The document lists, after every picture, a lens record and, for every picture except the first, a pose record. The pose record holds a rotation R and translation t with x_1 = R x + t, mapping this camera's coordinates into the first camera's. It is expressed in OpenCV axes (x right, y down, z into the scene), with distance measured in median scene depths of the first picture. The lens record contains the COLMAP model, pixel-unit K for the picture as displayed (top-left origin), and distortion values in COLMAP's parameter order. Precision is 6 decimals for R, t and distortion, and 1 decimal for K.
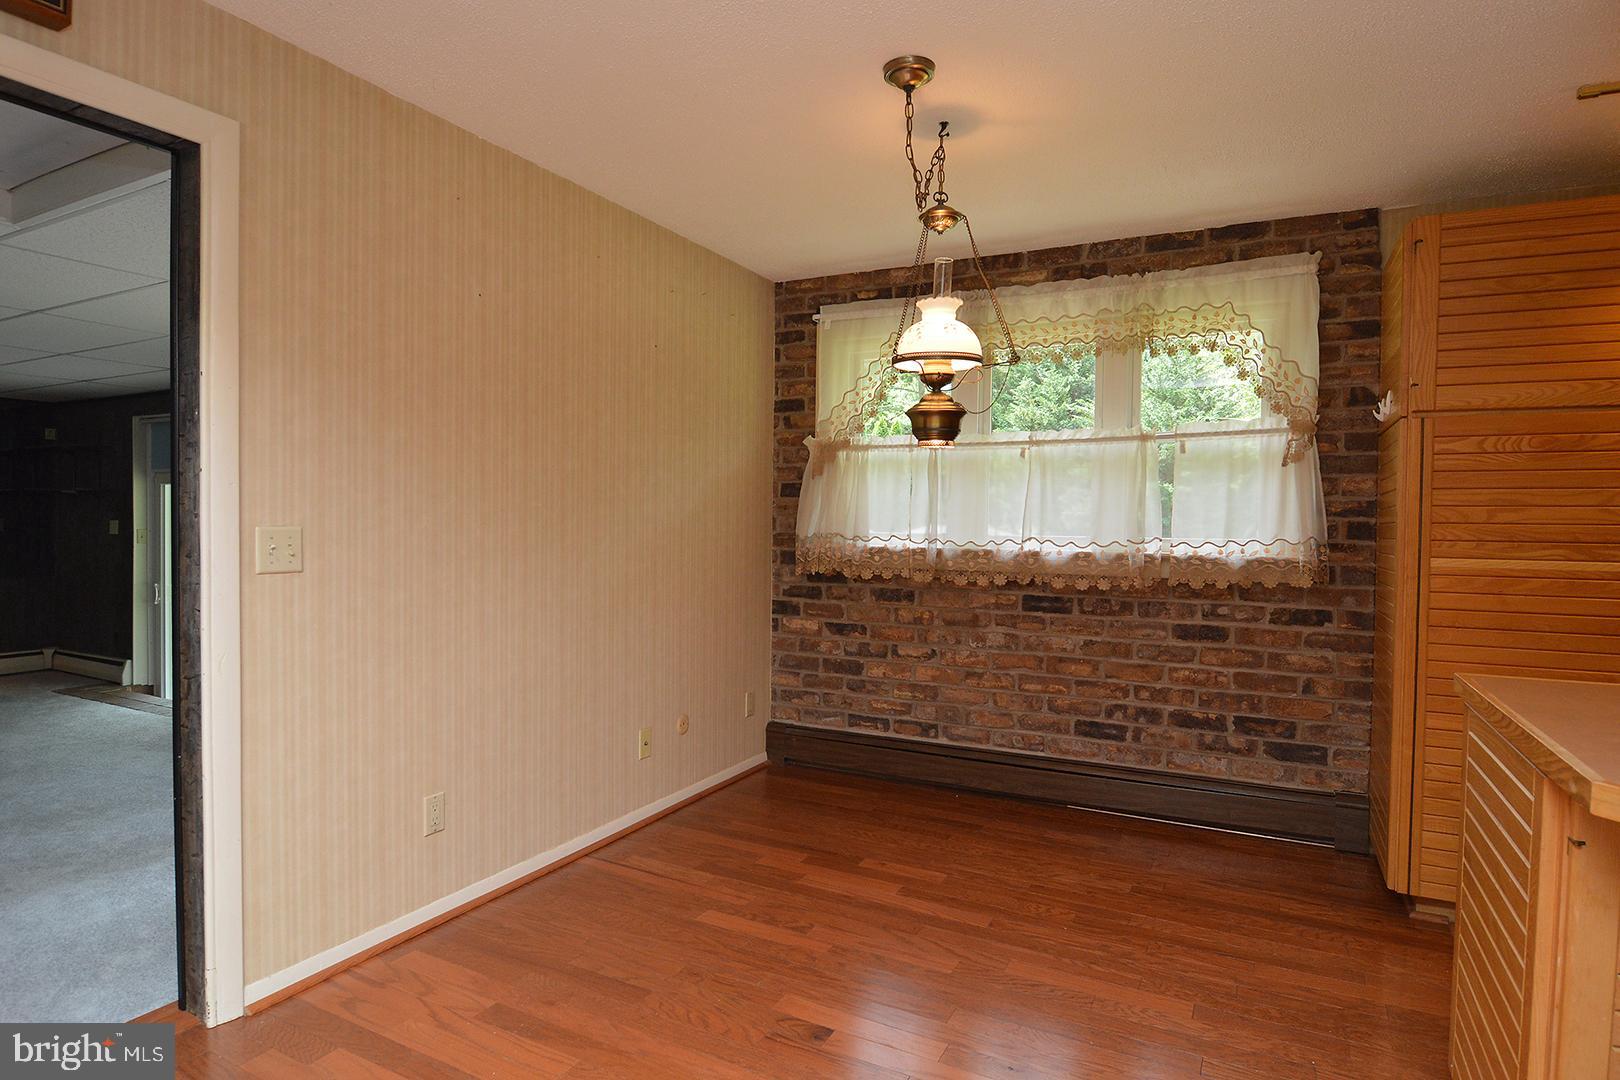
lens RADIAL K [[878.3, 0, 811.6], [0, 878.3, 542.1], [0, 0, 1]] dist [-0.011006, -0.005855]
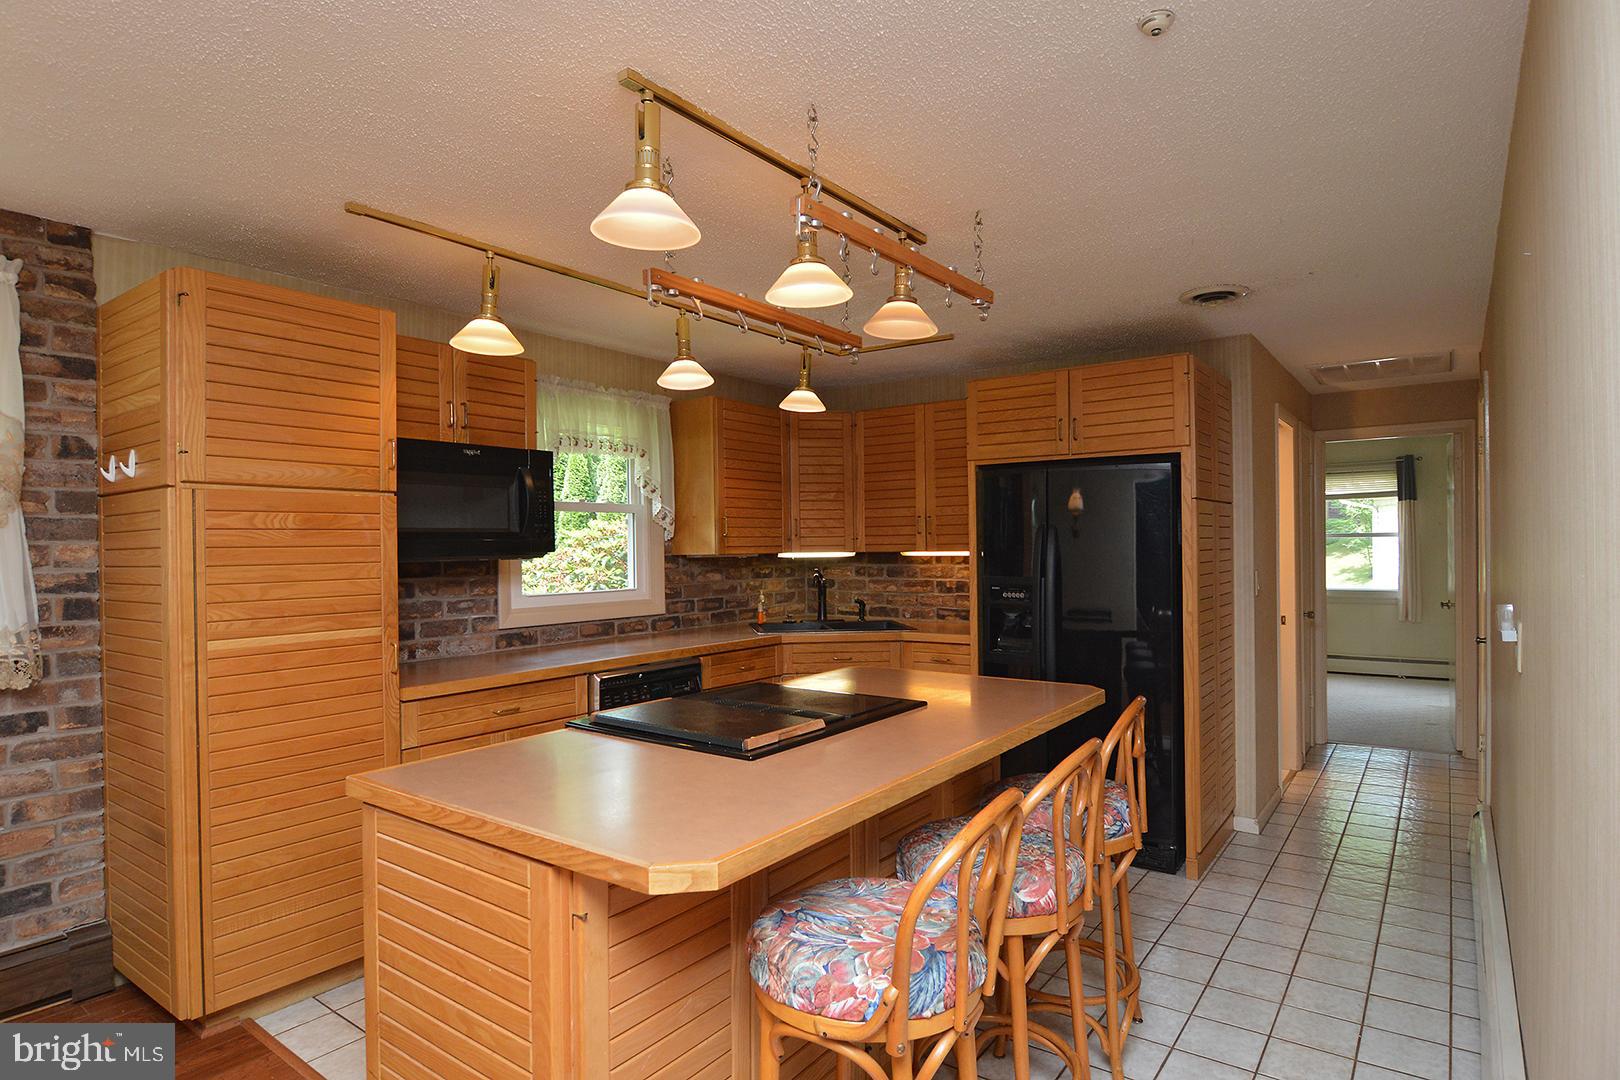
lens RADIAL K [[878.3, 0, 804.1], [0, 878.3, 544.8], [0, 0, 1]] dist [-0.011006, -0.005855]
pose [[0.156341, -0.013869, 0.987606, -0.072993], [0.037501, 0.999264, 0.008096, -0.049212], [-0.986991, 0.035771, 0.156746, 0.167335]]
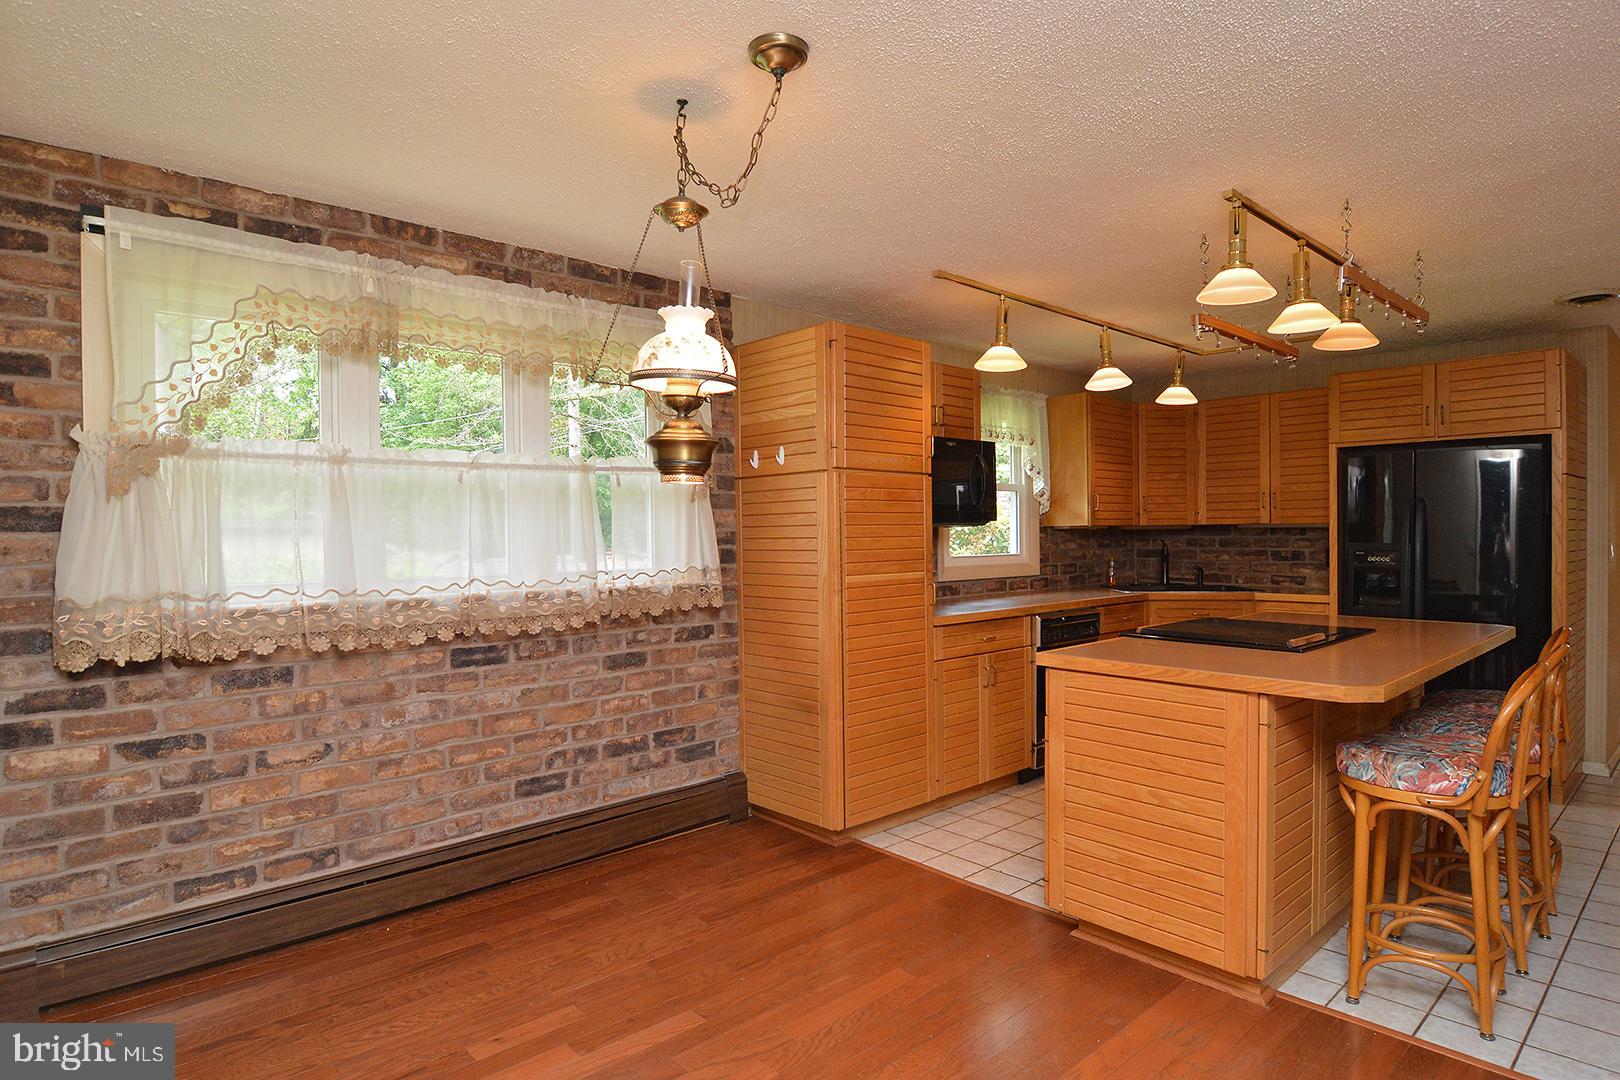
lens RADIAL K [[878.3, 0, 805.2], [0, 878.3, 542.3], [0, 0, 1]] dist [-0.011006, -0.005855]
pose [[0.346154, -0.027478, 0.937775, -0.430682], [0.036836, 0.999198, 0.015680, -0.042299], [-0.937454, 0.029116, 0.346888, 0.425542]]
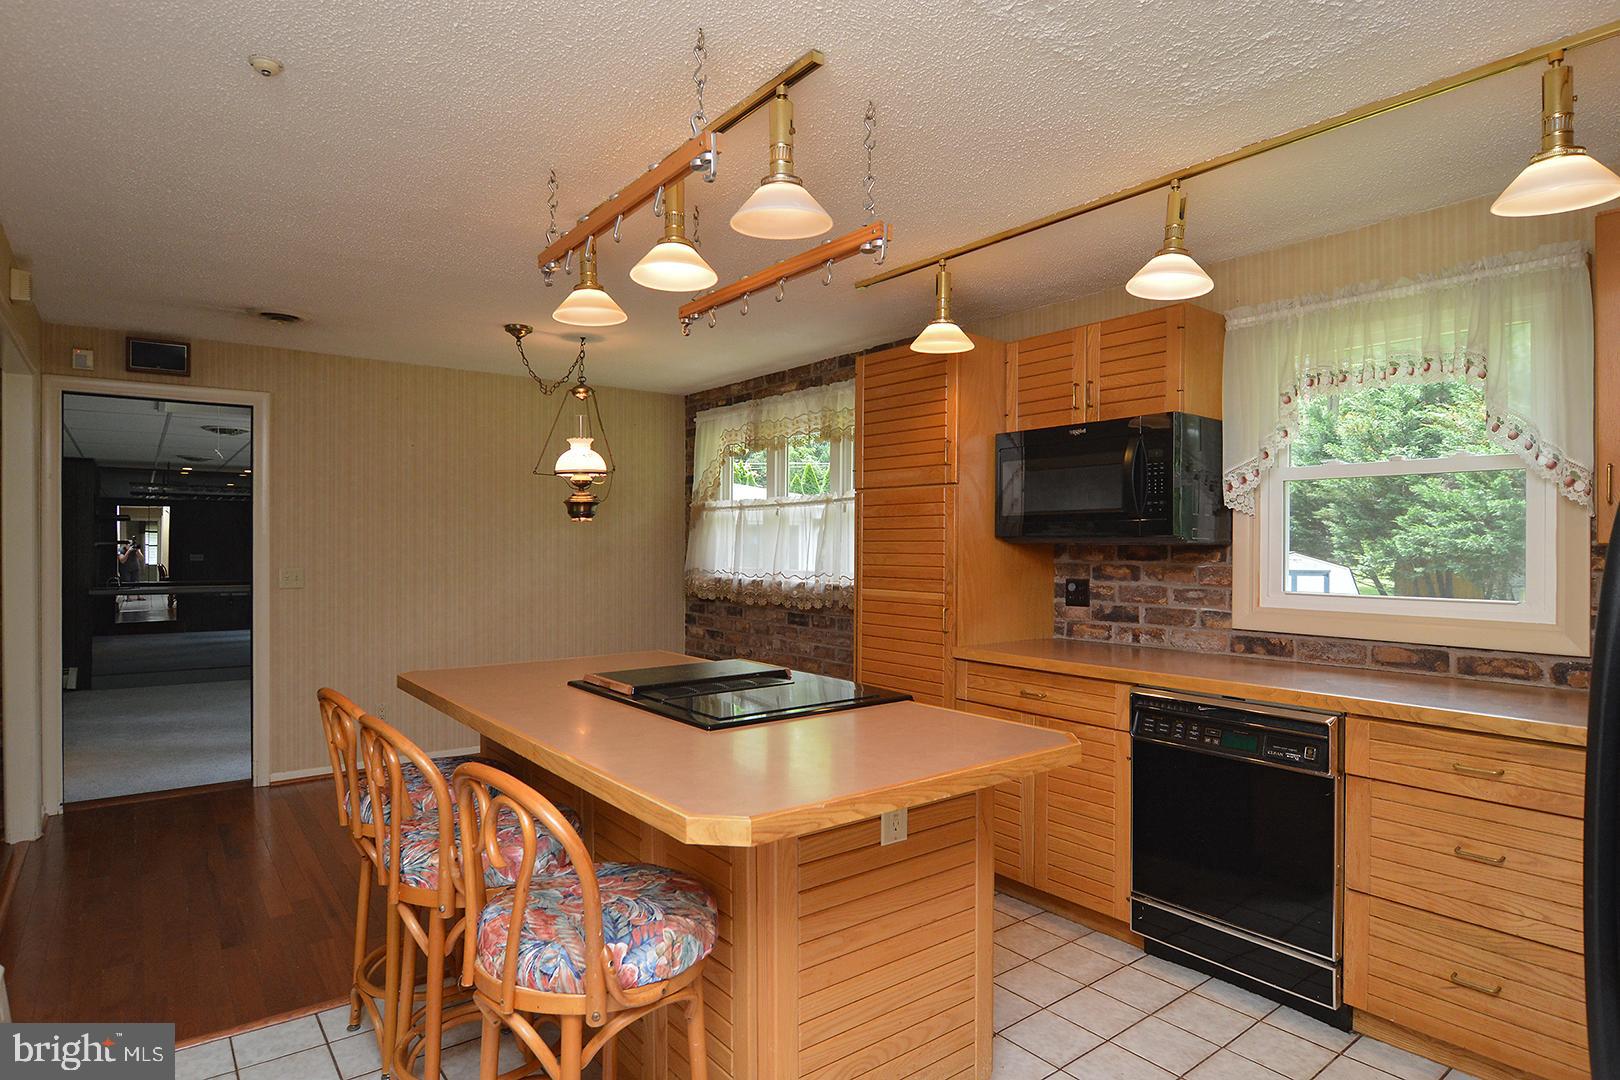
lens RADIAL K [[878.3, 0, 814.2], [0, 878.3, 545.0], [0, 0, 1]] dist [-0.011006, -0.005855]
pose [[0.908982, -0.009404, -0.416729, 0.913778], [-0.001206, 0.999682, -0.025188, -0.013148], [0.416834, 0.023398, 0.908682, -0.277847]]
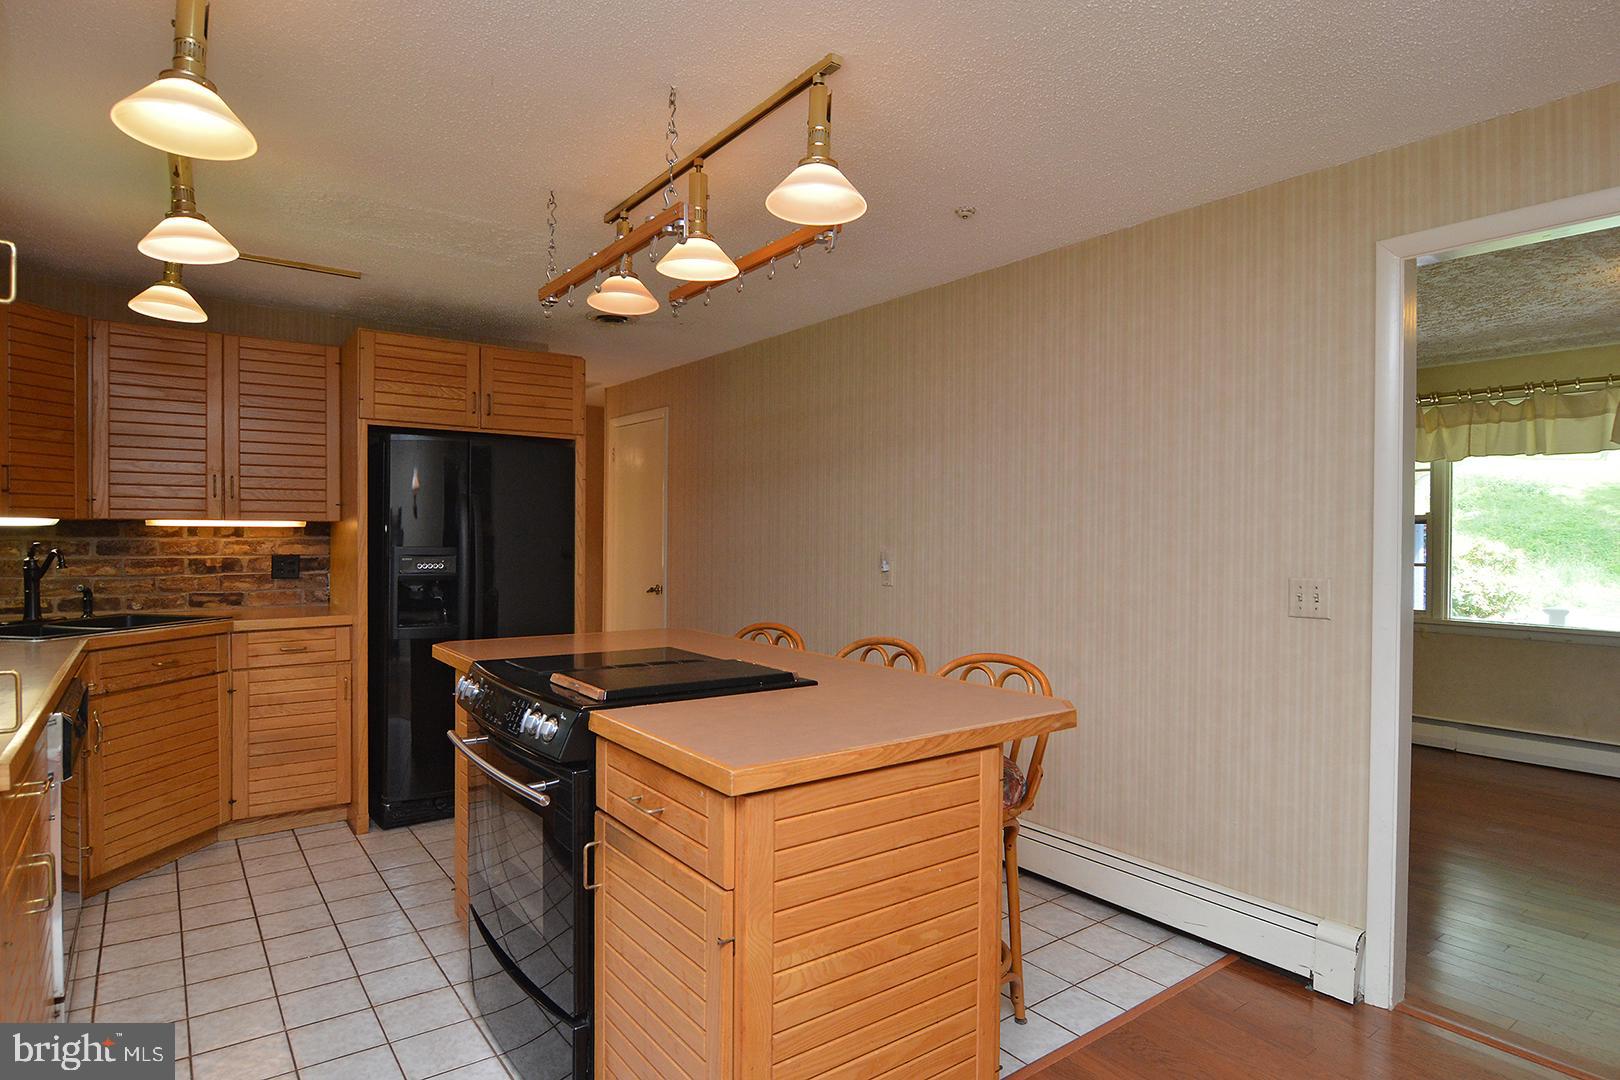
lens RADIAL K [[878.3, 0, 798.3], [0, 878.3, 547.2], [0, 0, 1]] dist [-0.011006, -0.005855]
pose [[-0.897643, -0.023821, 0.440079, 0.185738], [-0.005837, 0.999093, 0.042174, -0.037076], [-0.440684, 0.035289, -0.896968, 0.837959]]
